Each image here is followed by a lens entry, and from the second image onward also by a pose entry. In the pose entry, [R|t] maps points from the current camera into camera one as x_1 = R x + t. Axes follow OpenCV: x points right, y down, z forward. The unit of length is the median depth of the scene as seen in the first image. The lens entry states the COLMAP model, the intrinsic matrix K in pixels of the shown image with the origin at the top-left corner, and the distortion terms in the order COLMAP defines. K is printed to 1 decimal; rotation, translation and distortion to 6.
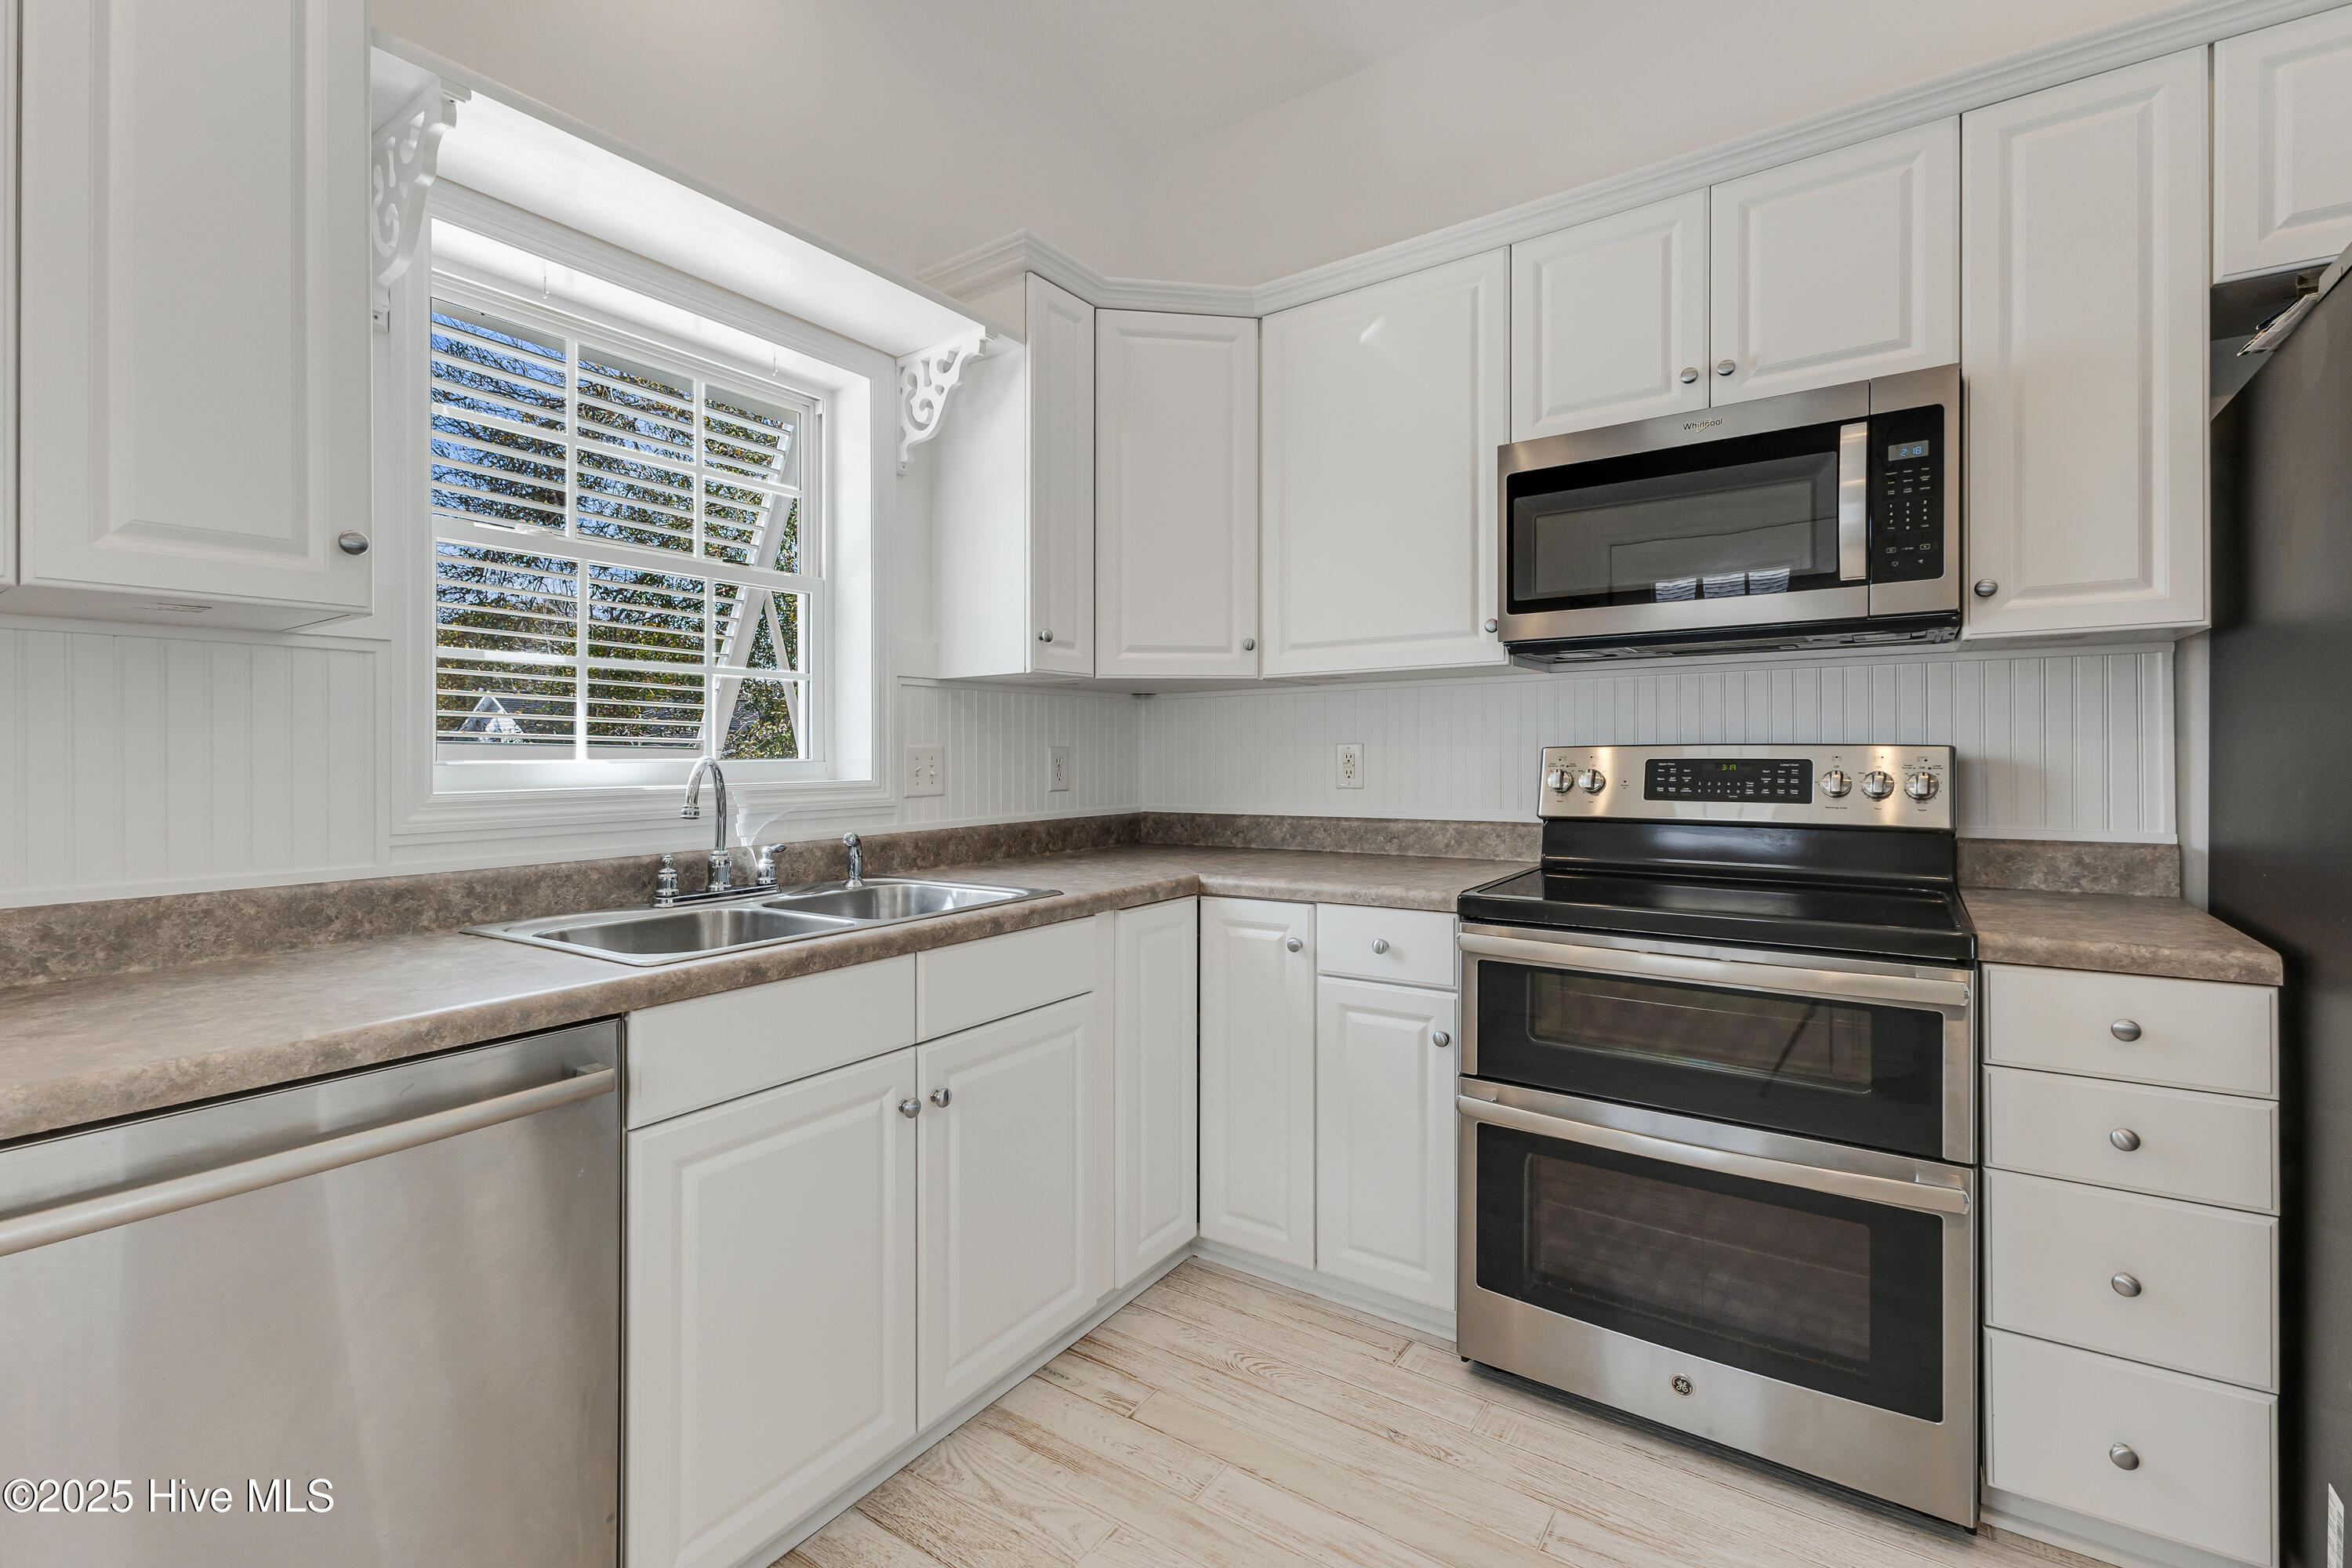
lens RADIAL K [[1033.7, 0, 1175.1], [0, 1033.7, 761.0], [0, 0, 1]] dist [0.009286, -0.000667]
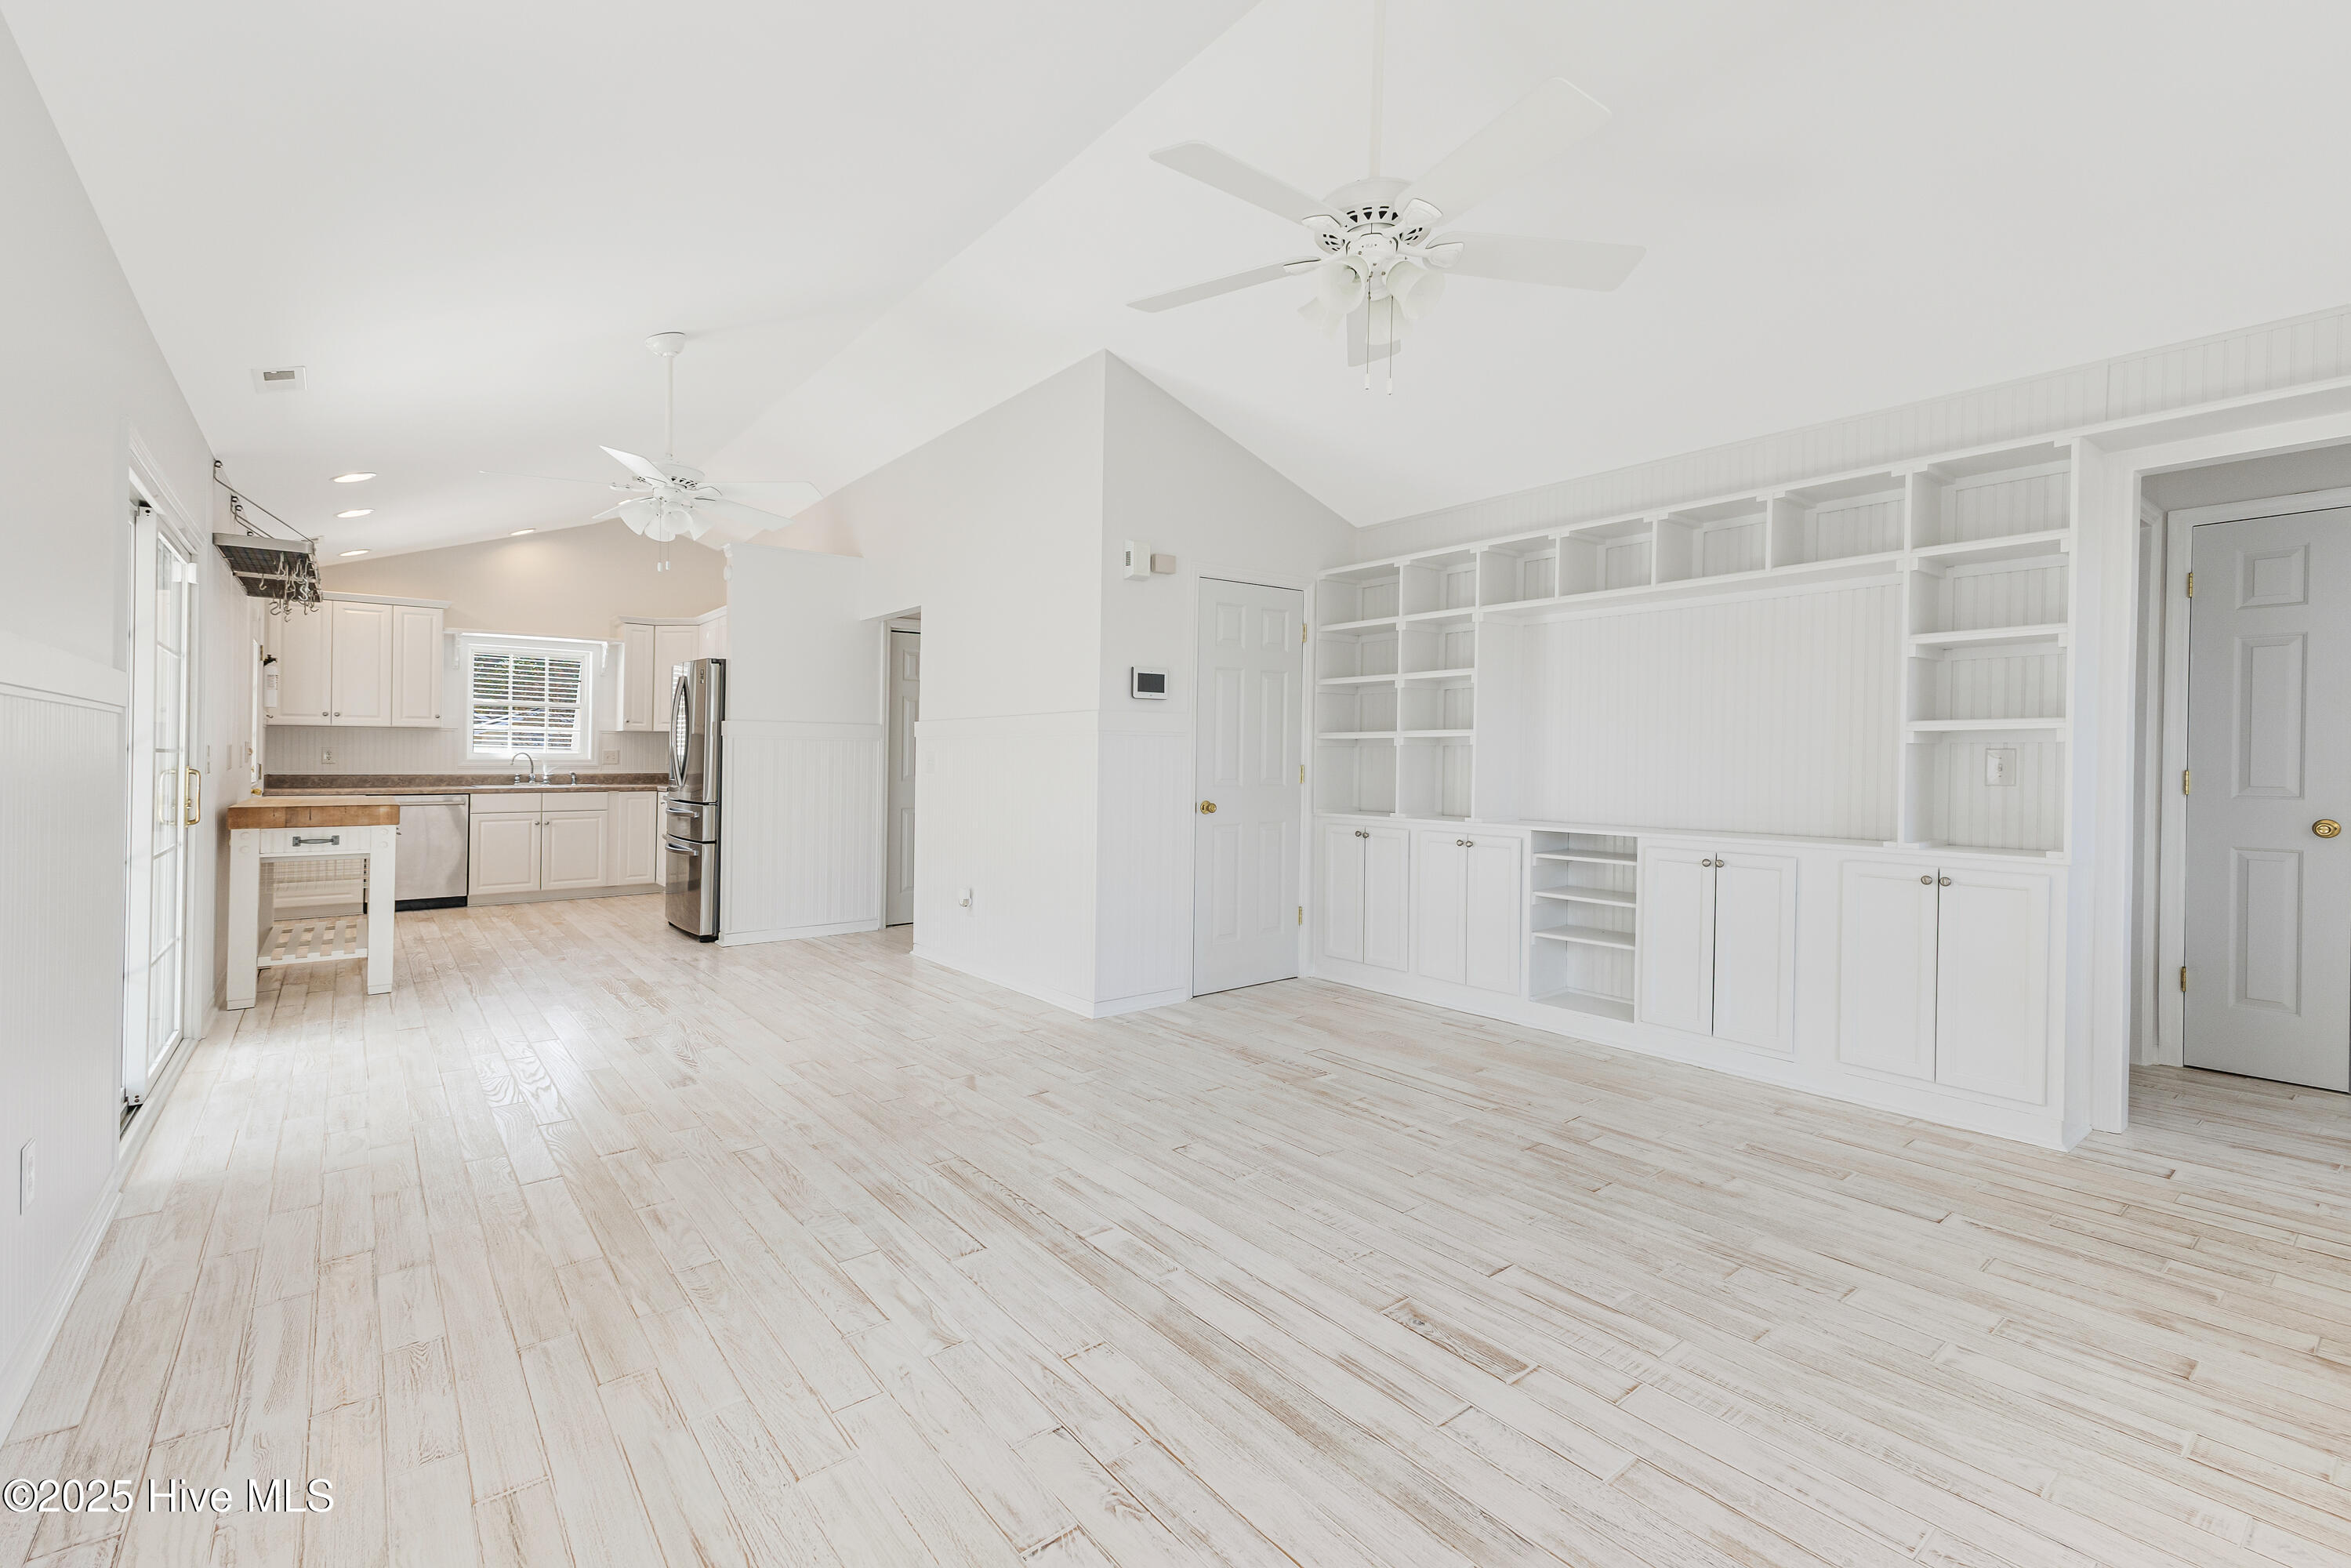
lens RADIAL K [[1022.0, 0, 1176.4], [0, 1022.0, 710.1], [0, 0, 1]] dist [0.009154, -0.000382]
pose [[0.959627, -0.001410, -0.281272, 3.128006], [-0.012056, 0.998862, -0.046141, -0.013364], [0.281017, 0.047670, 0.958518, -2.212640]]
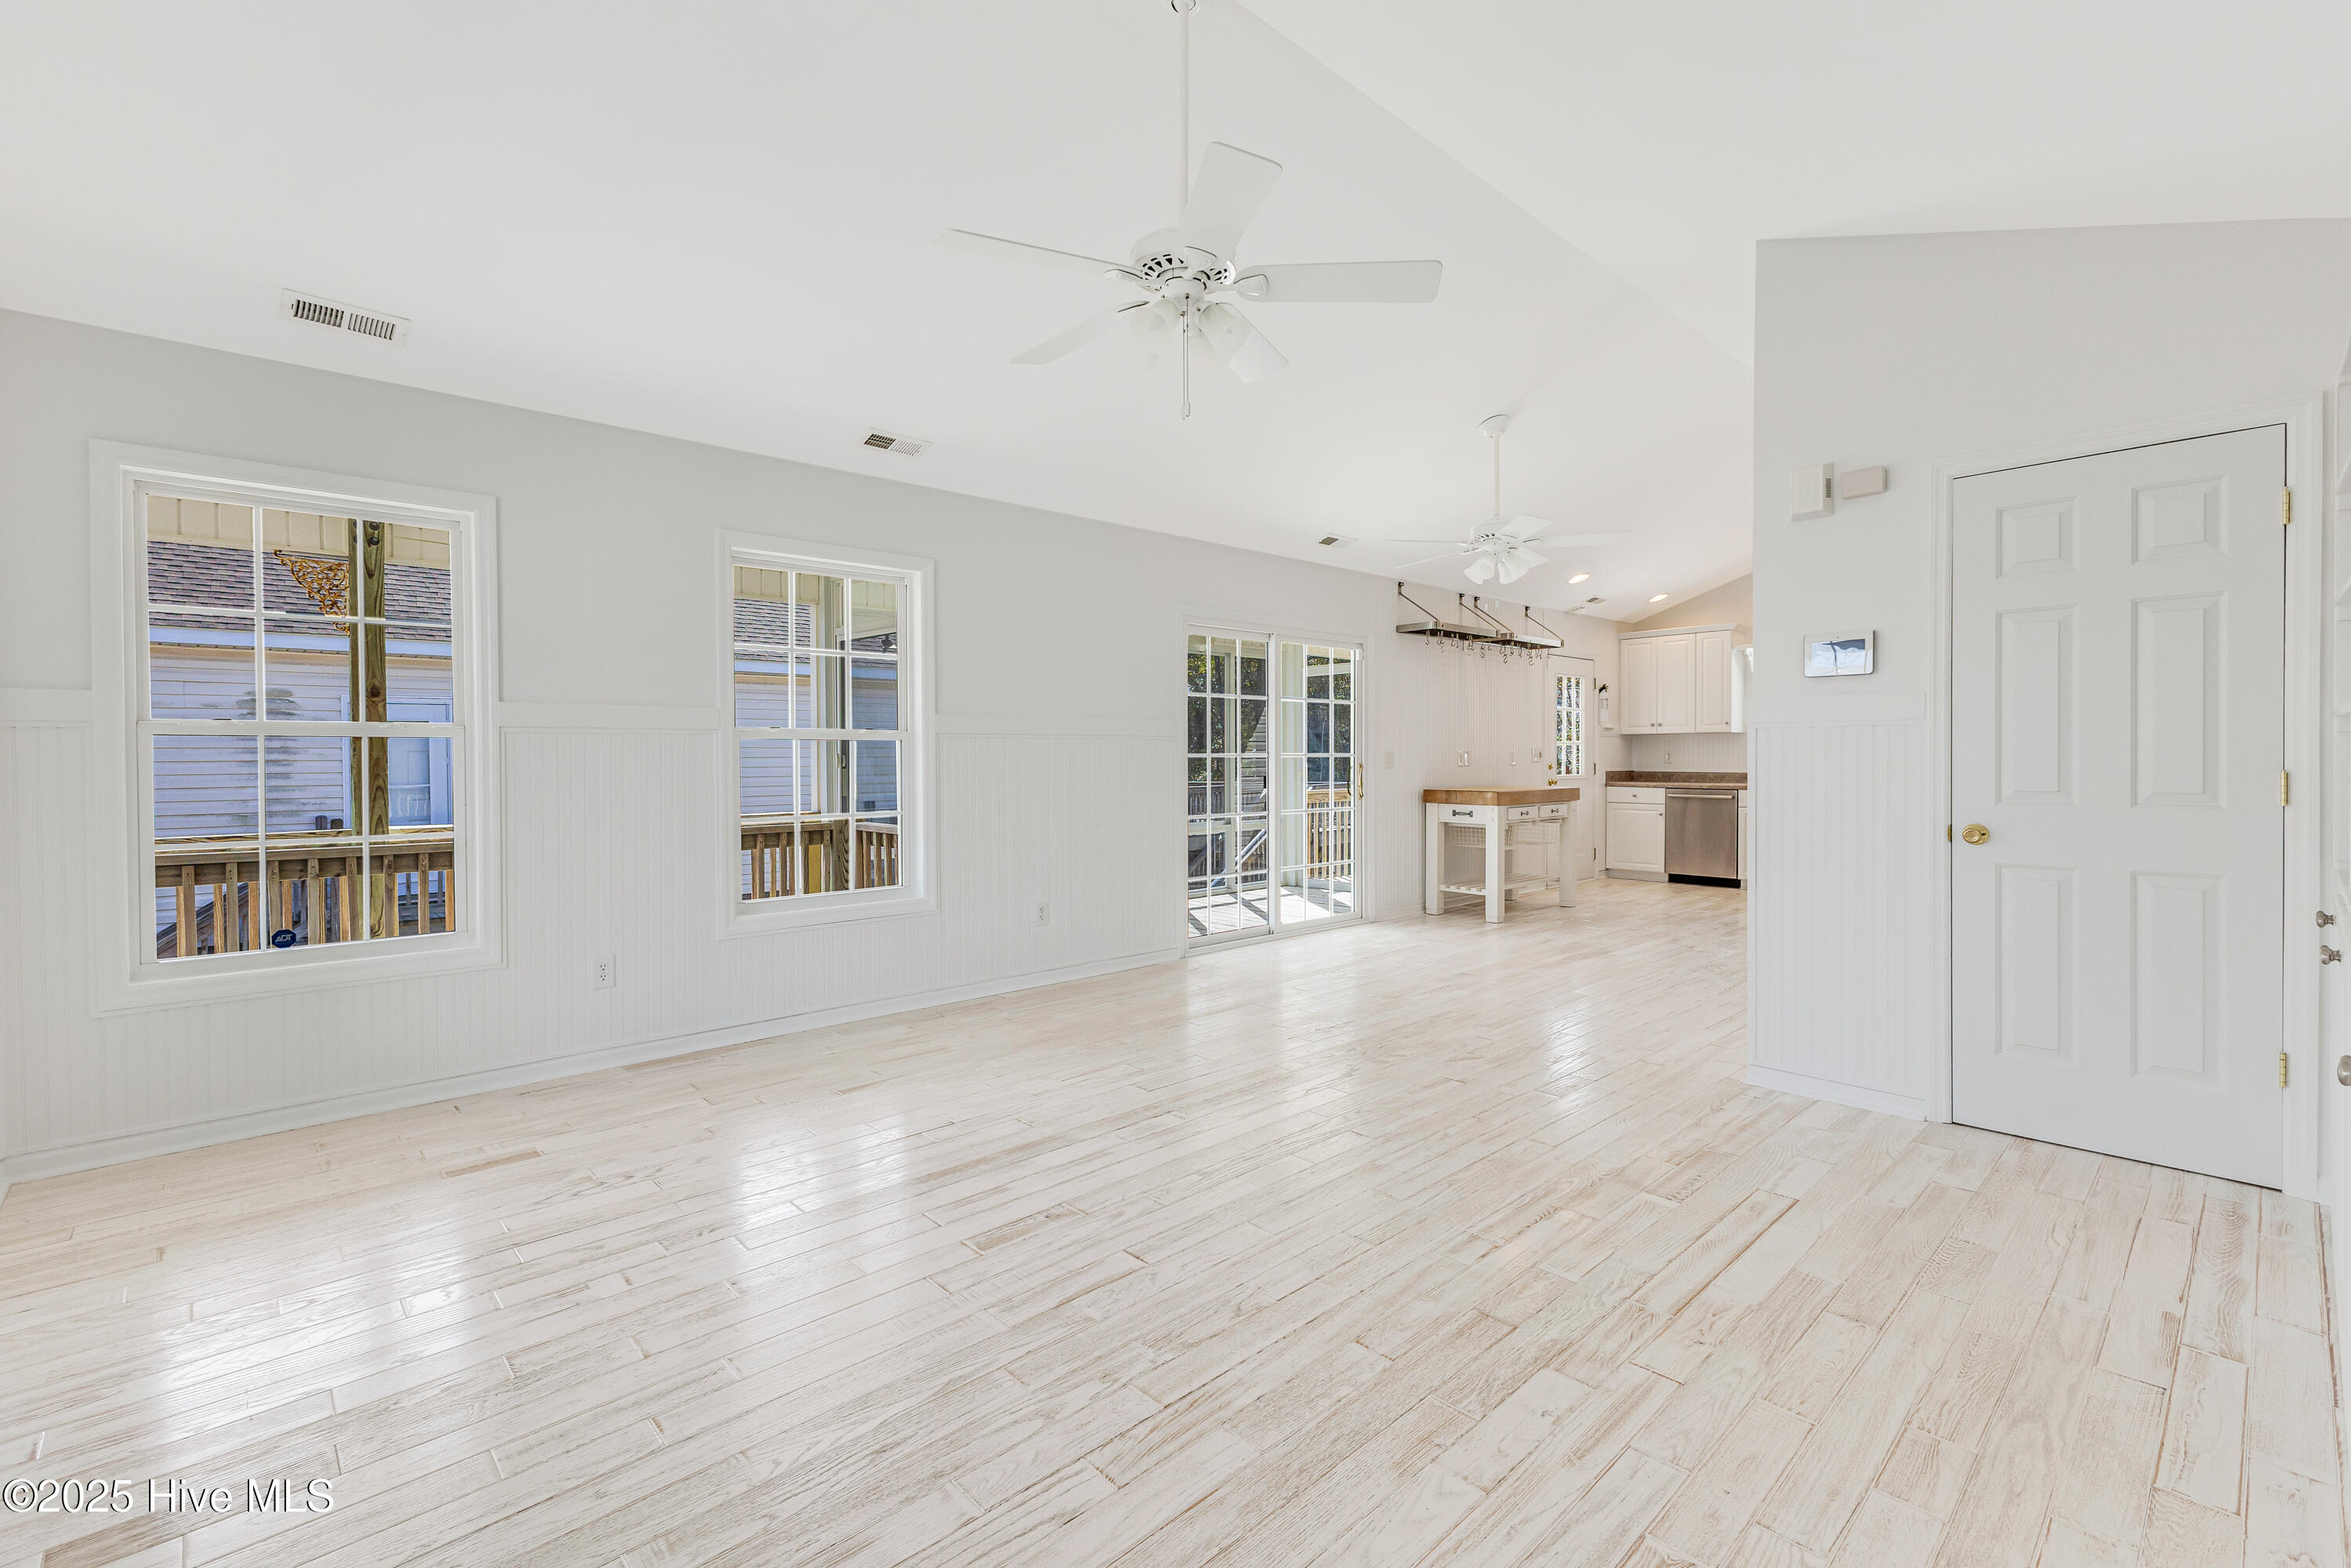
lens RADIAL K [[1029.0, 0, 1173.0], [0, 1029.0, 754.9], [0, 0, 1]] dist [-0.000641, 0.000057]
pose [[-0.209749, 0.008389, -0.977719, 4.246163], [0.004446, 0.999961, 0.007626, -0.034253], [0.977745, -0.002747, -0.209778, -0.762696]]
